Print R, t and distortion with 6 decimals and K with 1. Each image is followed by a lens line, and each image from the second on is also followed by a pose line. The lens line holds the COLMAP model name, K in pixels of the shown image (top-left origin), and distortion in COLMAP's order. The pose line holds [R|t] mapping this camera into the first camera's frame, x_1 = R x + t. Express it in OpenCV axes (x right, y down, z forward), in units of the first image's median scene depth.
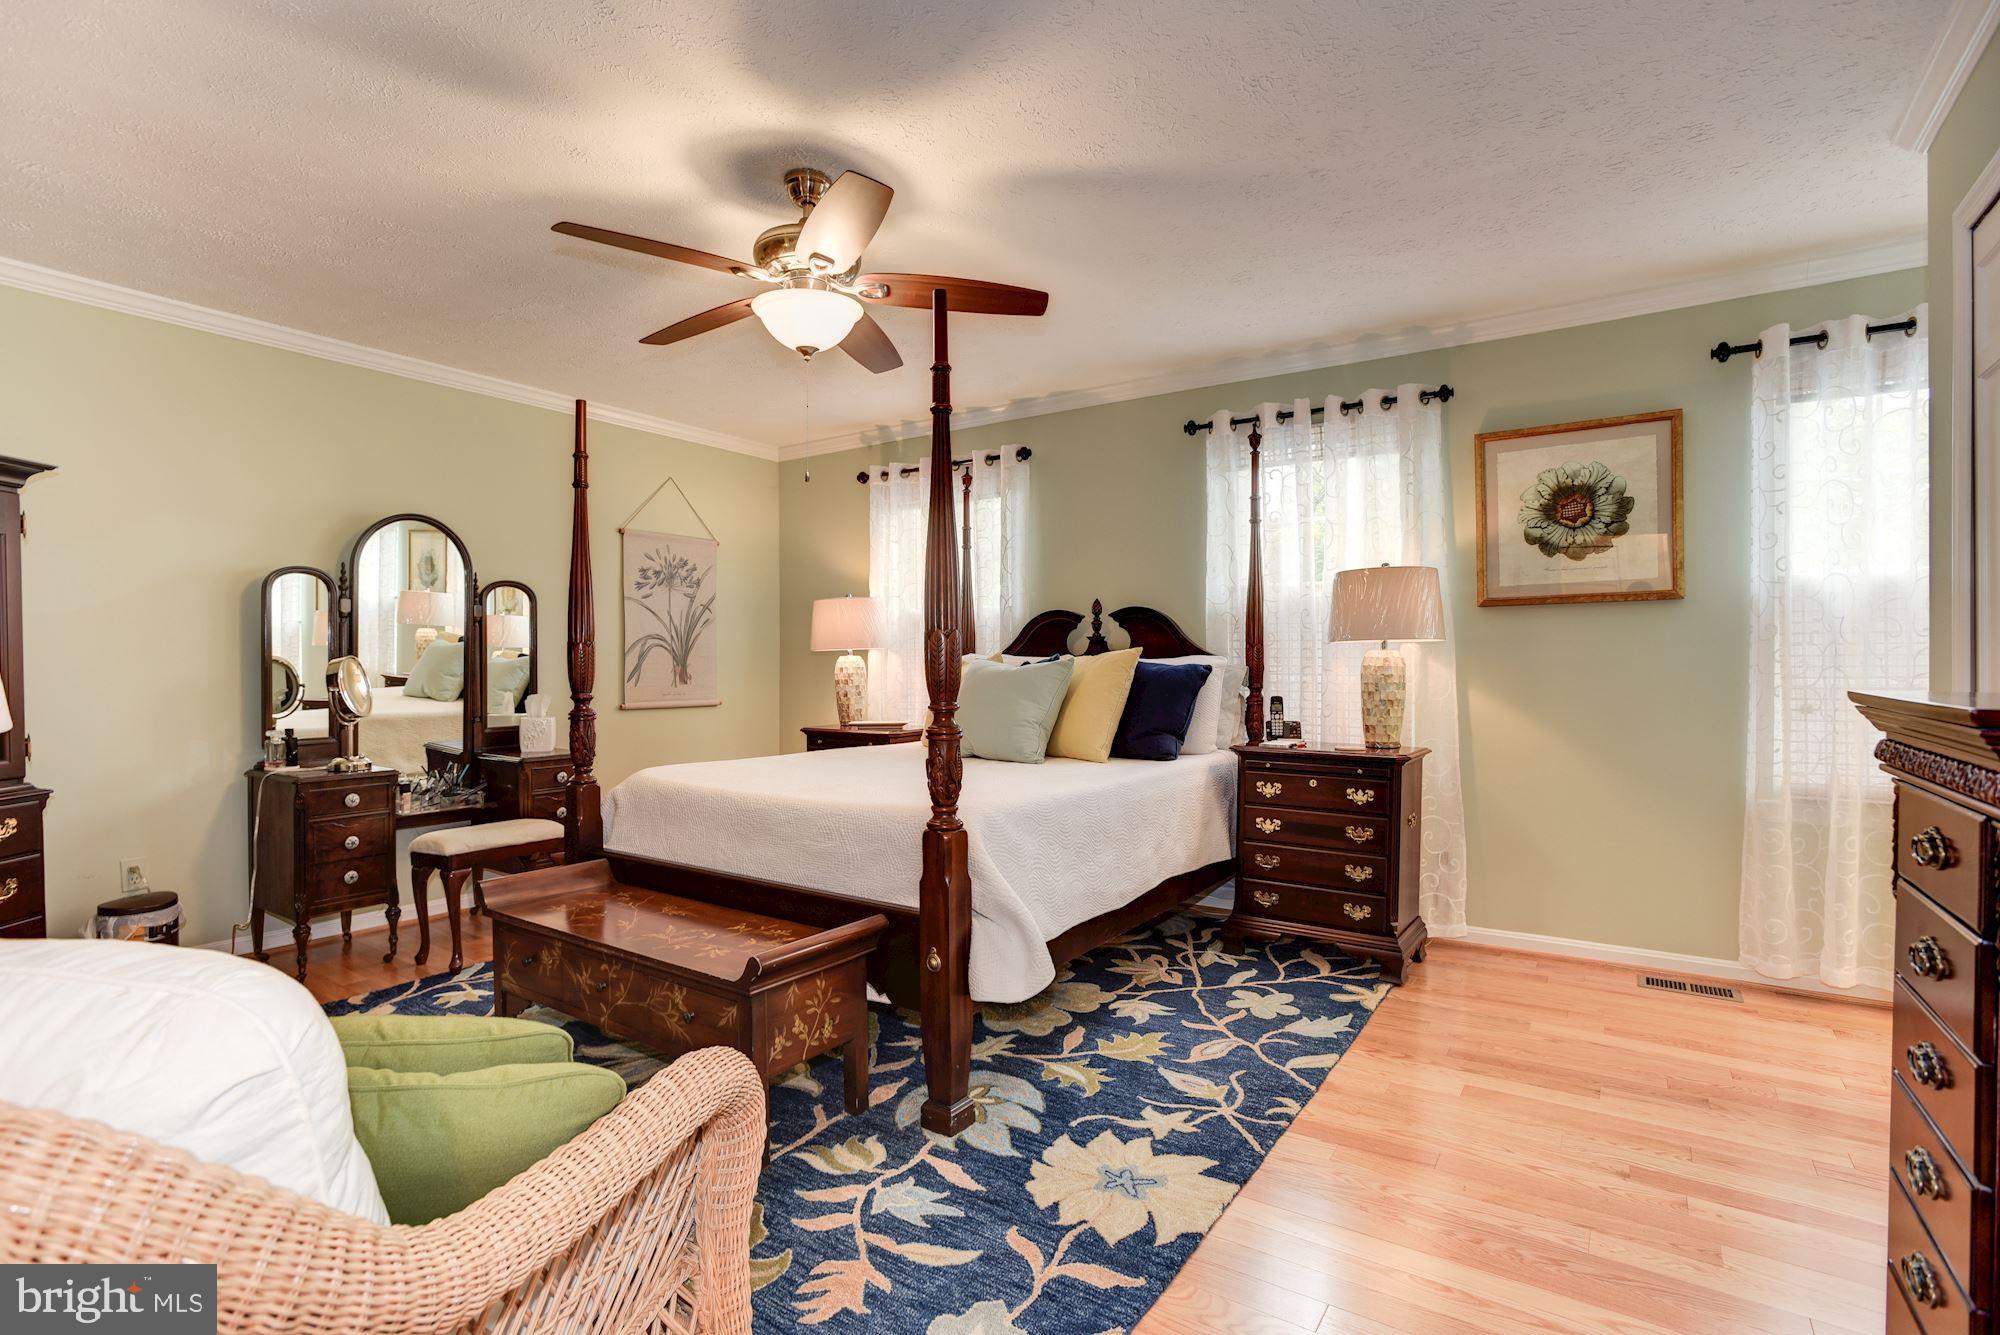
lens RADIAL K [[951.7, 0, 992.8], [0, 951.7, 670.1], [0, 0, 1]] dist [-0.044246, 0.017503]
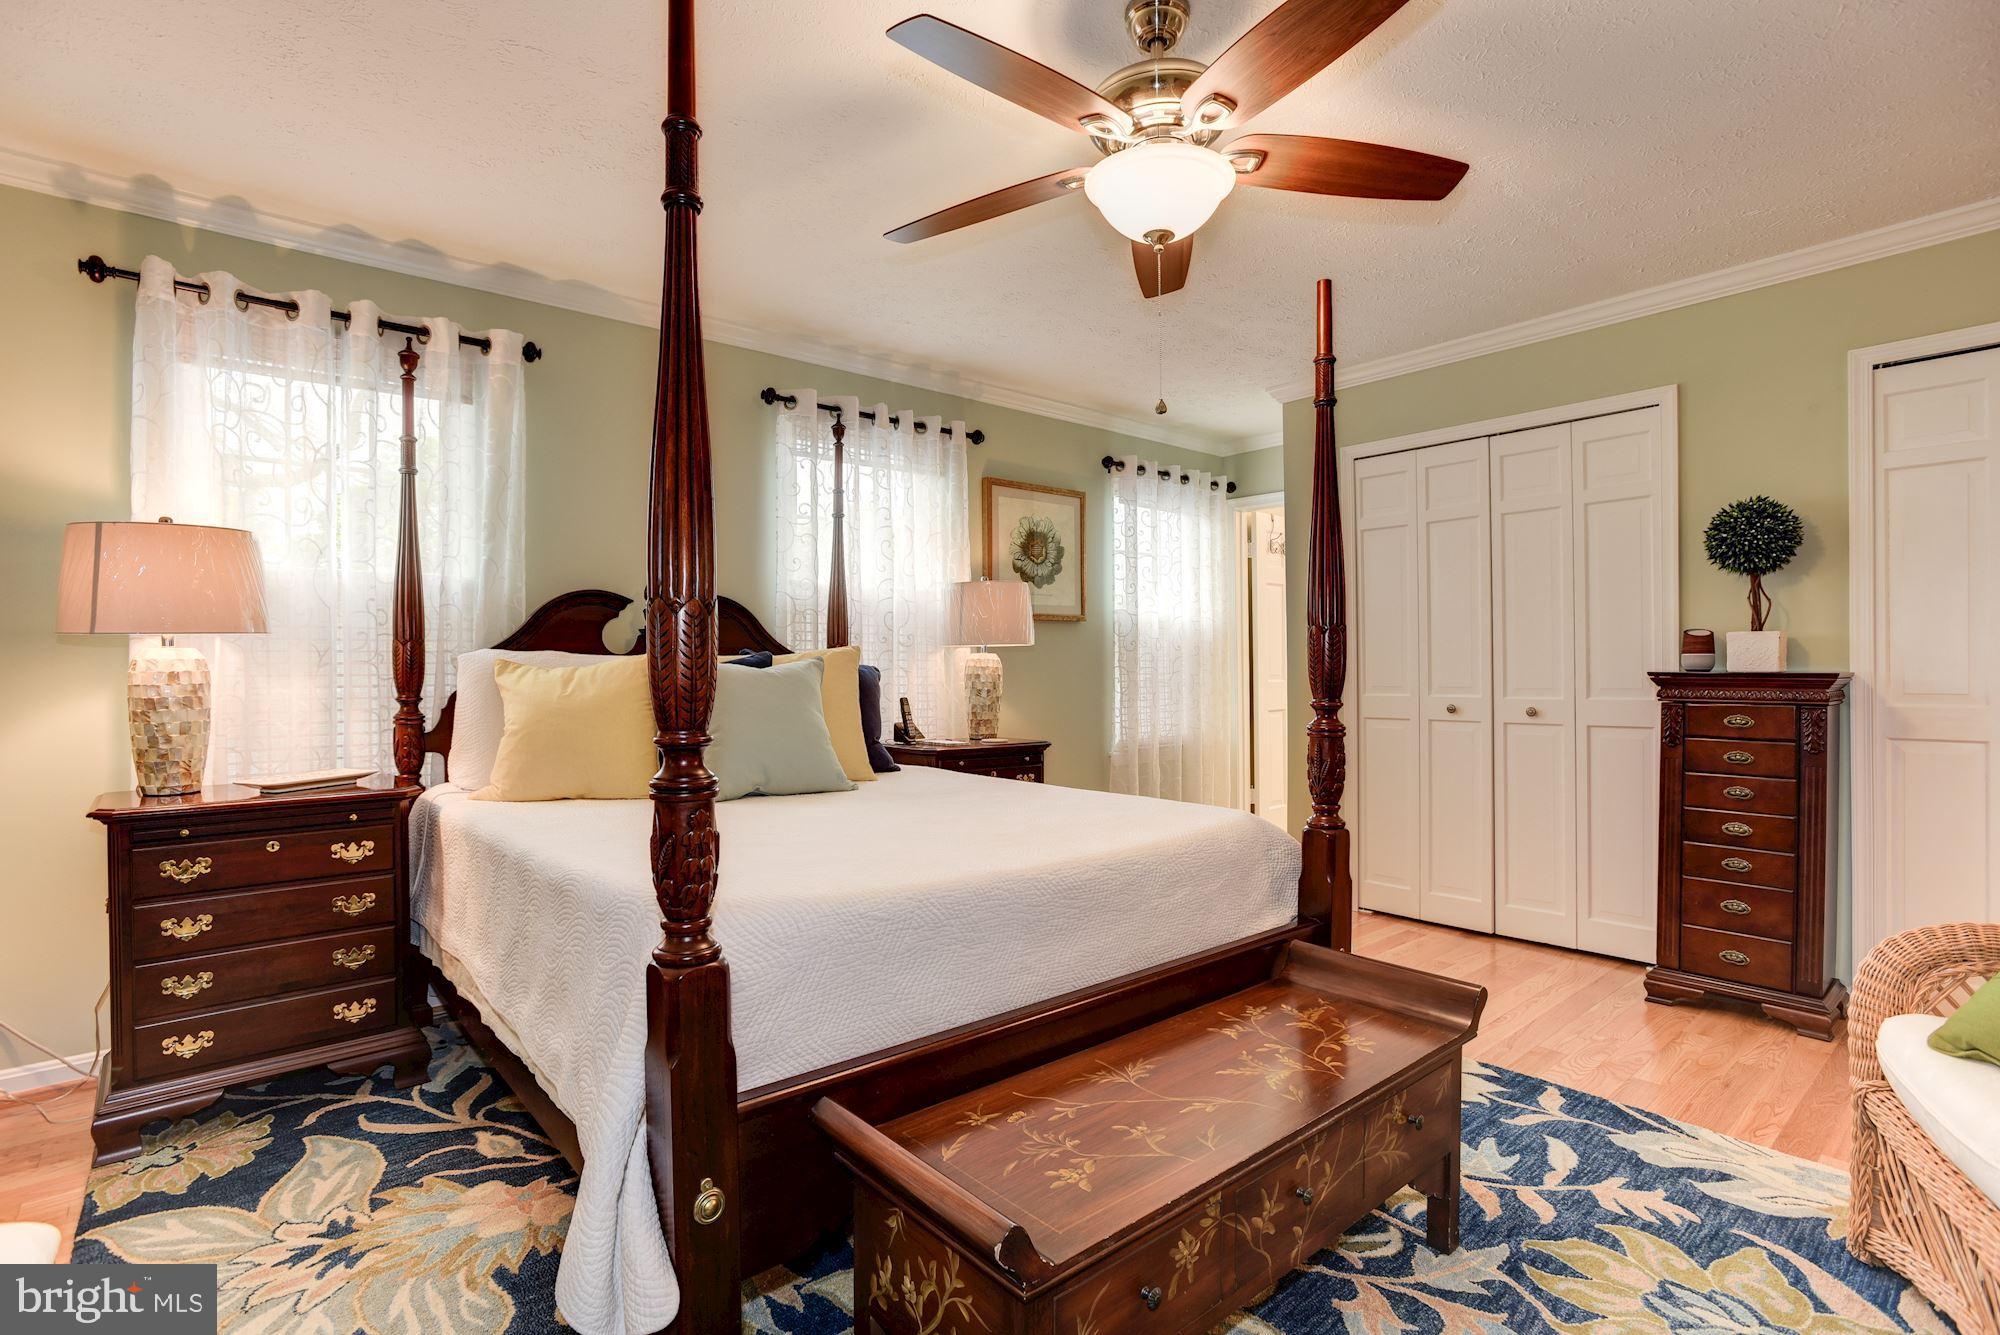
lens RADIAL K [[951.7, 0, 995.5], [0, 951.7, 662.7], [0, 0, 1]] dist [-0.044246, 0.017503]
pose [[0.264272, 0.004492, 0.964438, -0.716182], [0.010550, 0.999916, -0.007549, -0.000017], [-0.964391, 0.012170, 0.264202, 0.705446]]
